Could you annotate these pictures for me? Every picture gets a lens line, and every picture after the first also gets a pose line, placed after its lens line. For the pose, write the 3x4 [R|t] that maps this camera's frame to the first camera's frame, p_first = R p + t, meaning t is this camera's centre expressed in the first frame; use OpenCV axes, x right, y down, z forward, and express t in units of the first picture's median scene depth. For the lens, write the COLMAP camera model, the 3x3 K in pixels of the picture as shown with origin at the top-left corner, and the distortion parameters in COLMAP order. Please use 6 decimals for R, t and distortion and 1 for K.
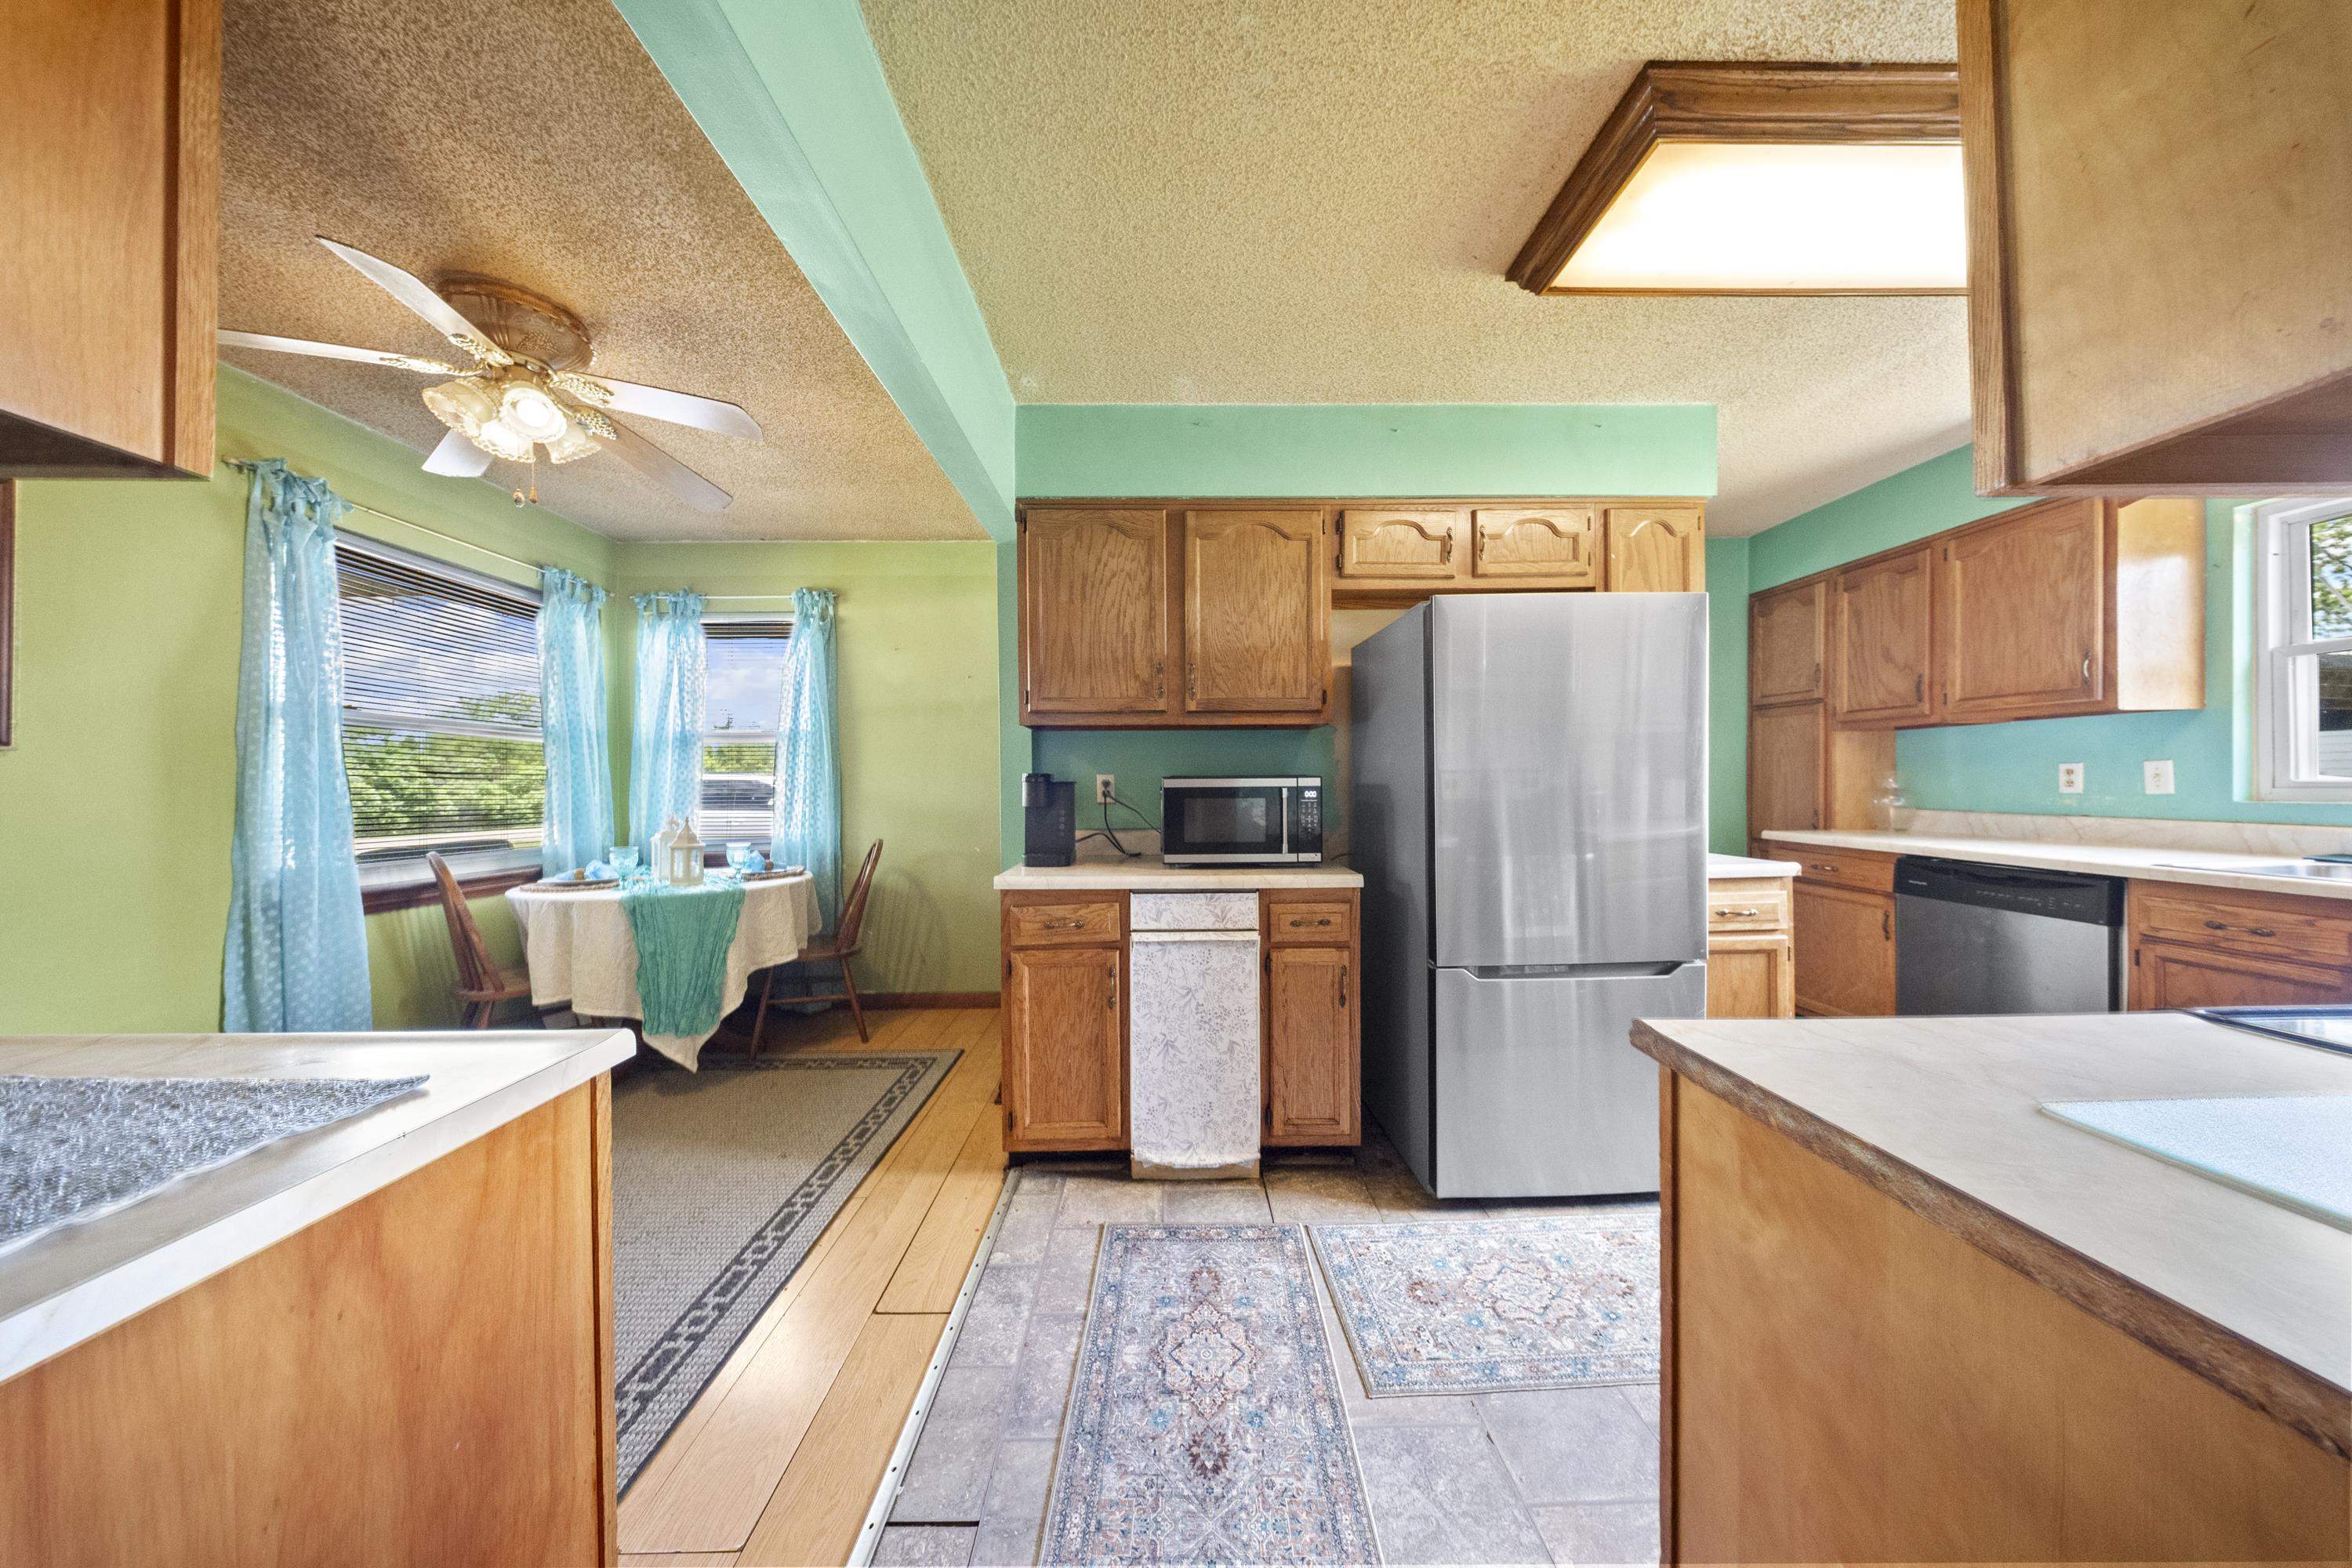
lens RADIAL K [[691.3, 0, 1176.0], [0, 691.3, 784.0], [0, 0, 1]] dist [-0.005049, -0.000069]
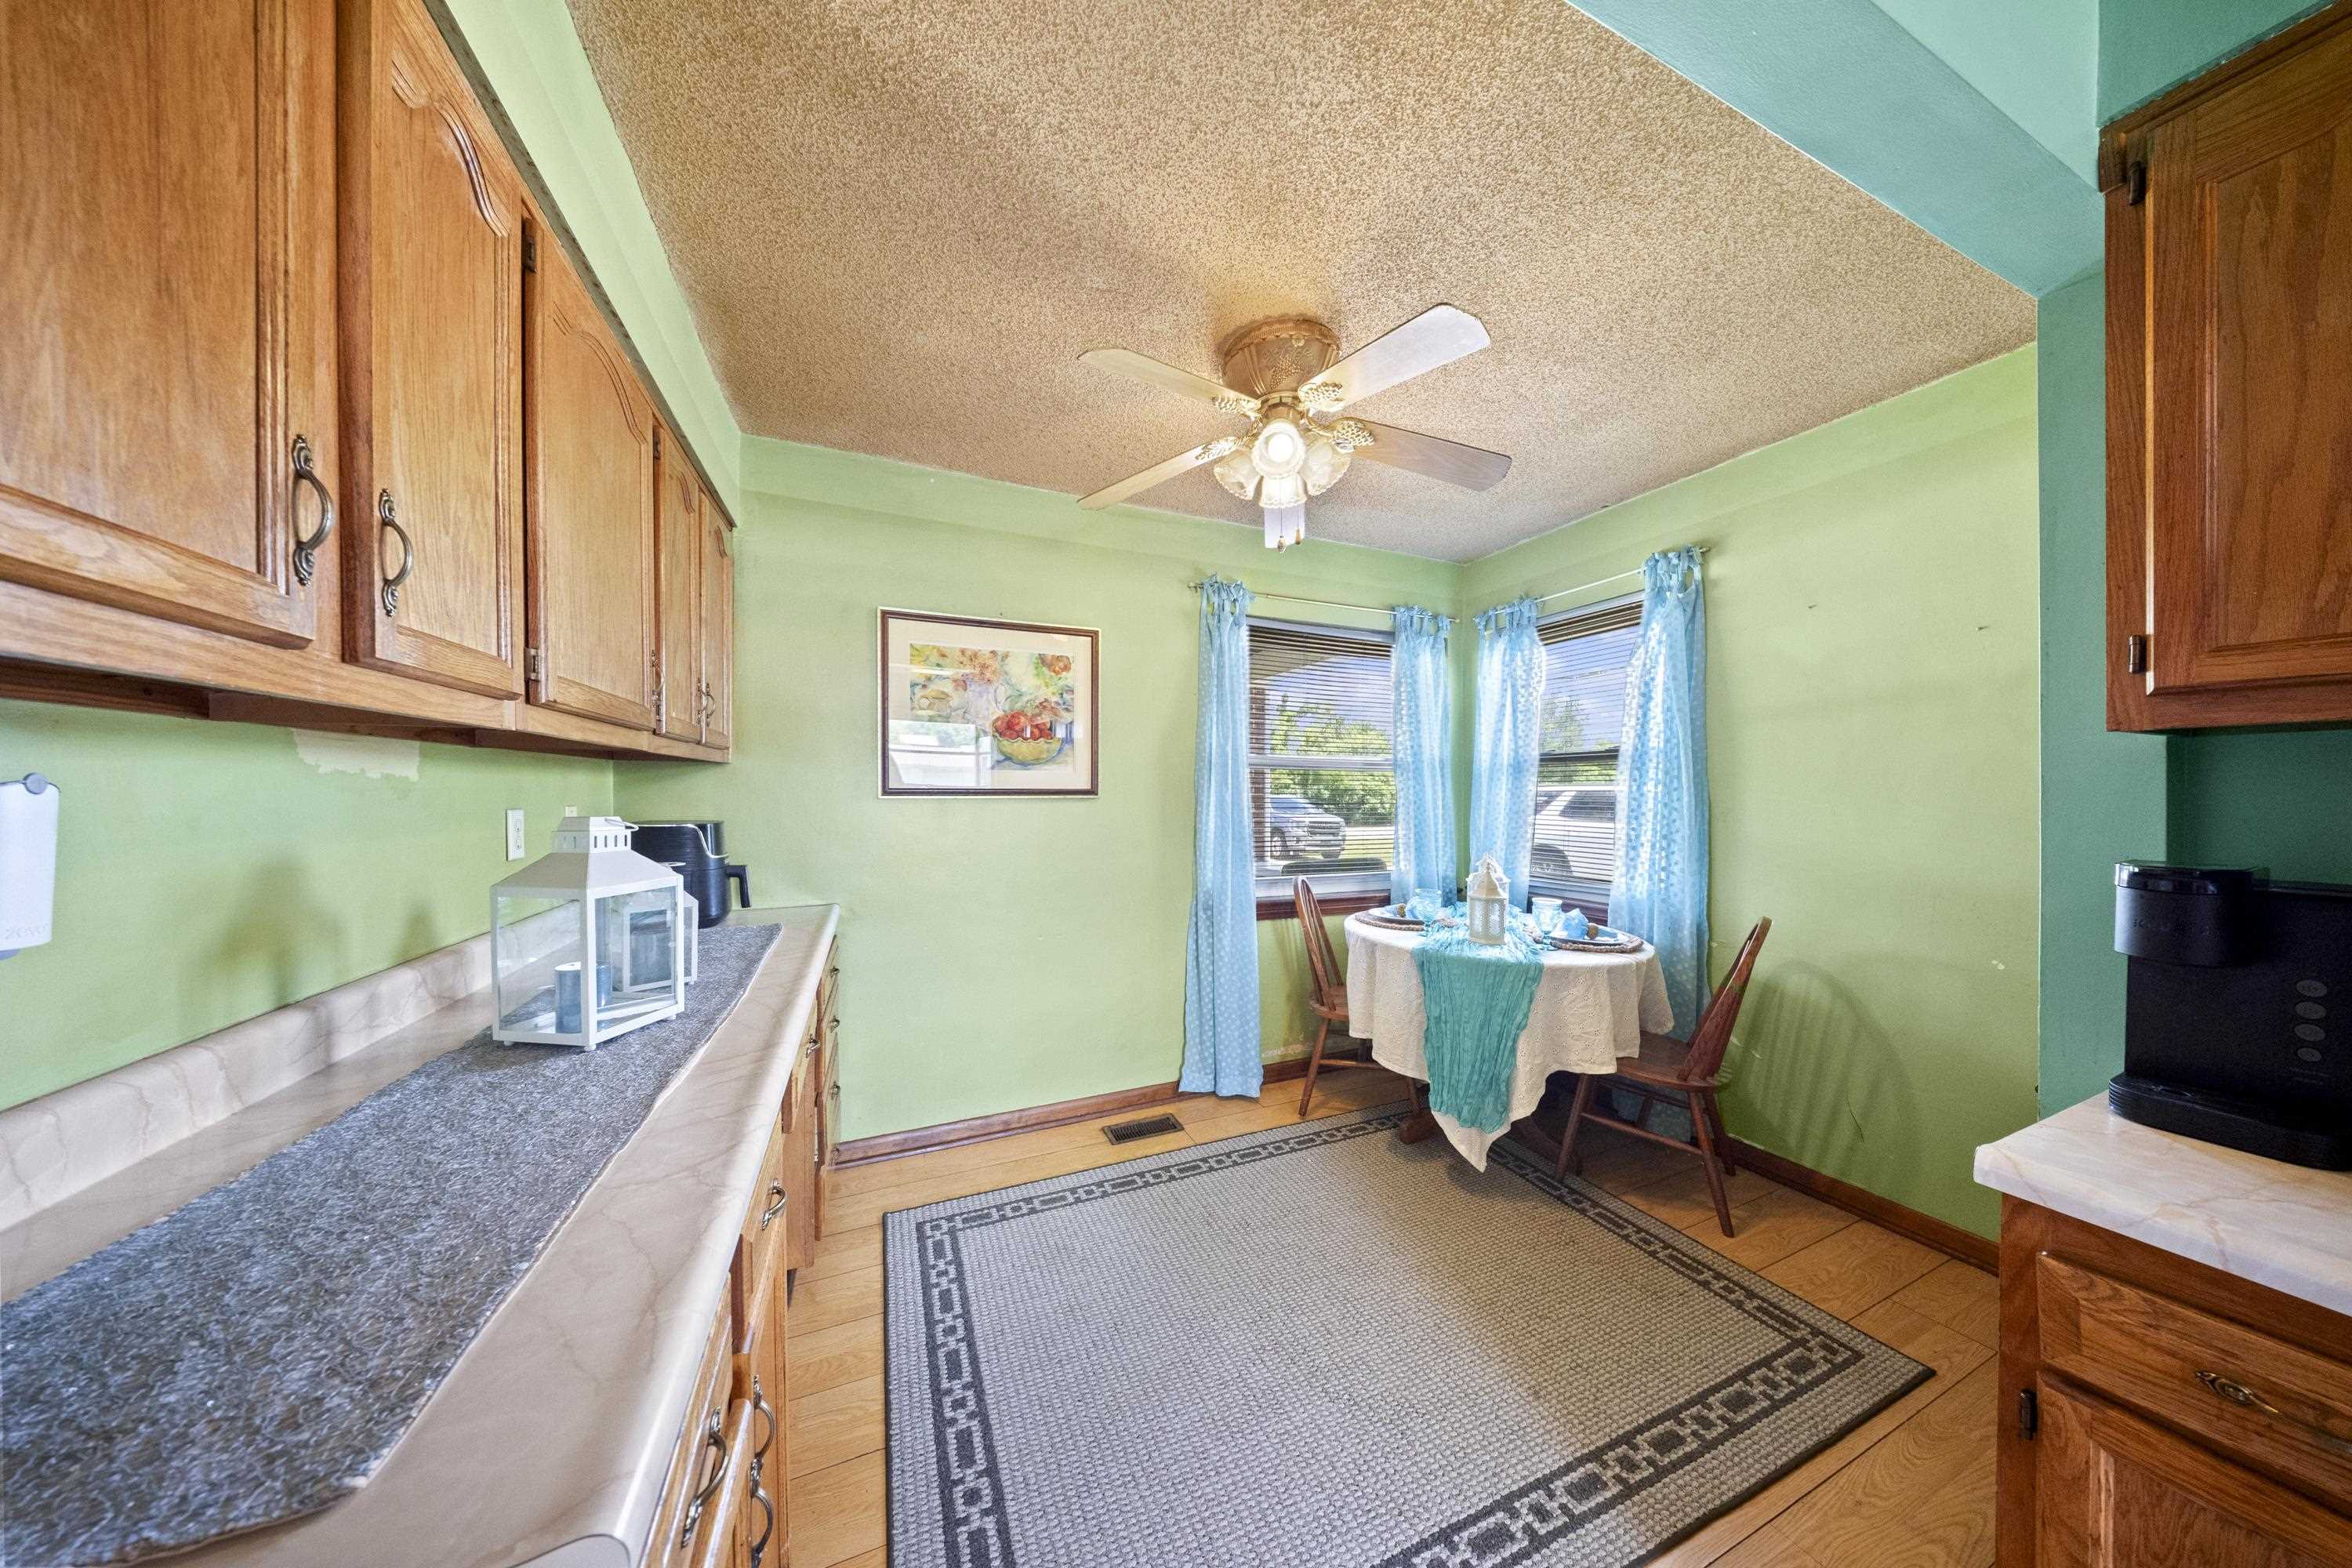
lens RADIAL K [[698.1, 0, 1178.9], [0, 698.1, 795.7], [0, 0, 1]] dist [-0.001762, -0.000146]
pose [[0.377061, 0.011171, -0.926121, -0.056888], [-0.002777, 0.999936, 0.010931, -0.045169], [0.926184, -0.001550, 0.377068, 0.333495]]
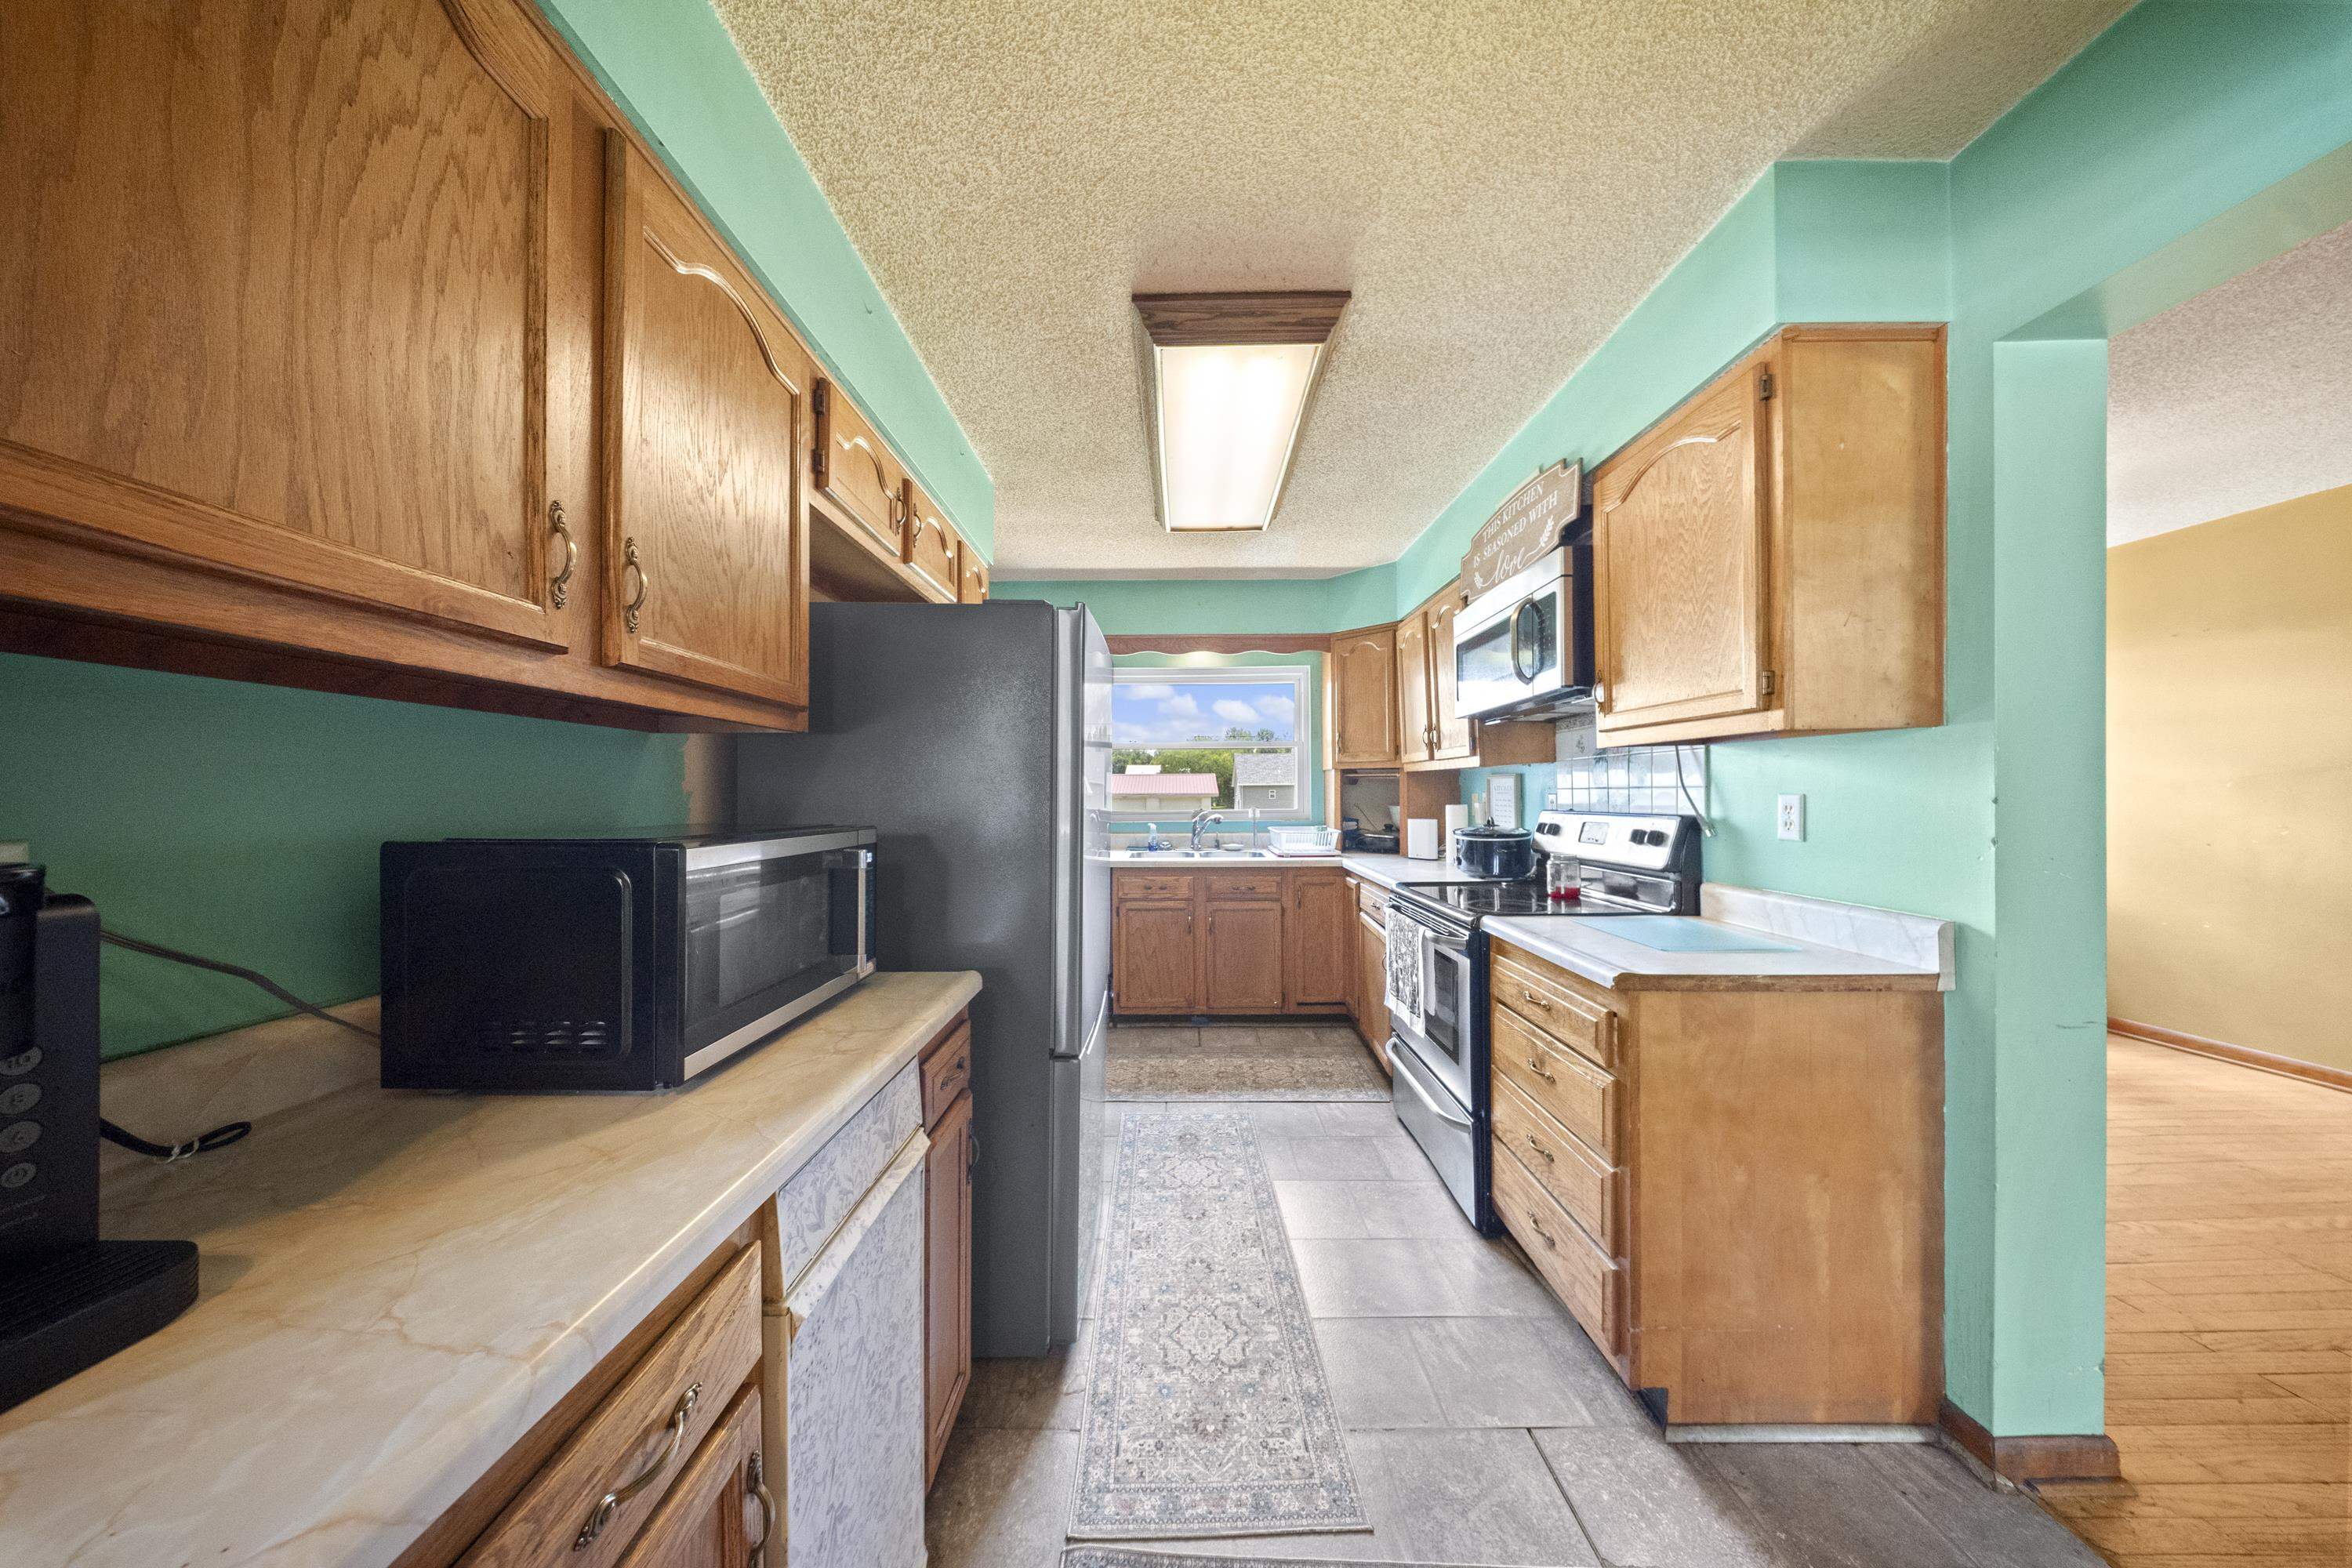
lens RADIAL K [[698.1, 0, 1178.9], [0, 698.1, 795.7], [0, 0, 1]] dist [-0.001762, -0.000146]
pose [[0.022004, 0.007862, 0.999727, -0.304744], [0.006945, 0.999944, -0.008016, -0.024115], [-0.999734, 0.007120, 0.021949, 0.593447]]
